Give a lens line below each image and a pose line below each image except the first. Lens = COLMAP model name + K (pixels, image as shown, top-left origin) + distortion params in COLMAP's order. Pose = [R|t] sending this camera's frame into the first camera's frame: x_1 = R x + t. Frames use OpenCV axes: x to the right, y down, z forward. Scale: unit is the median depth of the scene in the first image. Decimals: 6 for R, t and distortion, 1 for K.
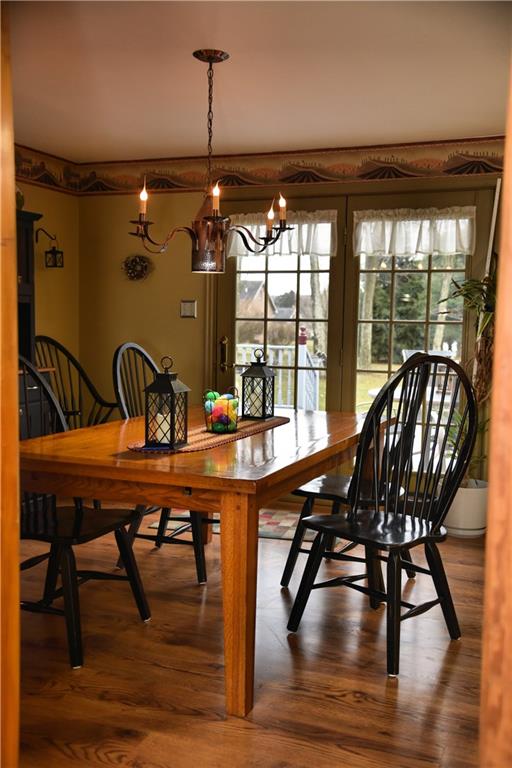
lens RADIAL K [[791.2, 0, 256.0], [0, 791.2, 384.0], [0, 0, 1]] dist [0.097363, 0.004201]
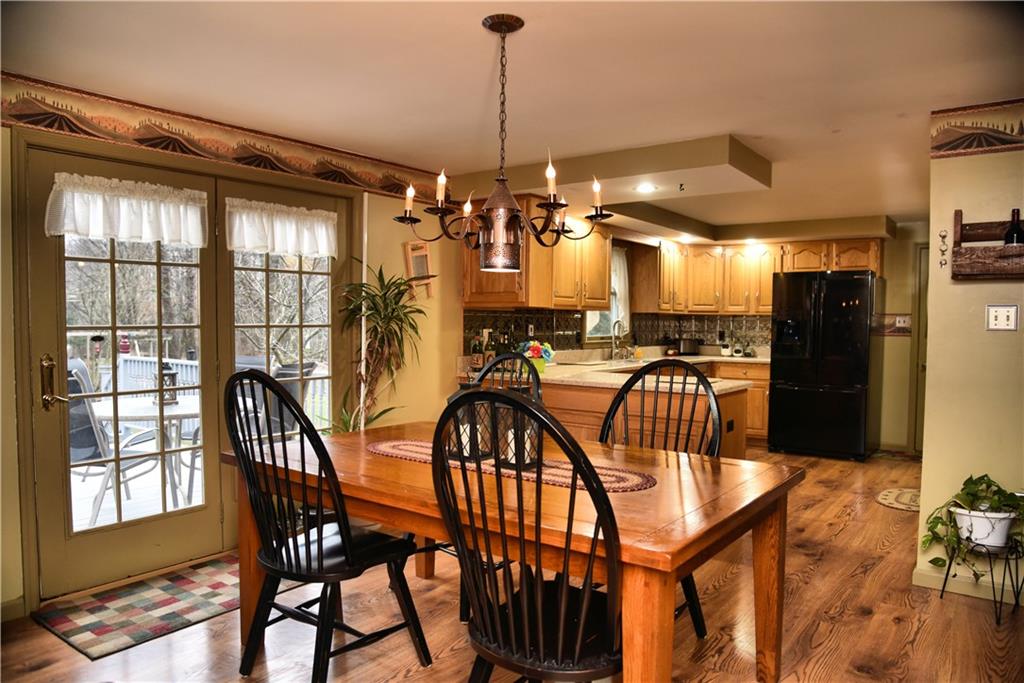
lens RADIAL K [[701.1, 0, 505.8], [0, 701.1, 345.5], [0, 0, 1]] dist [-0.109729, 0.057694]
pose [[0.261951, -0.051161, 0.963724, -0.509801], [0.086678, 0.995805, 0.029304, -0.055330], [-0.961181, 0.075857, 0.265287, 0.531070]]
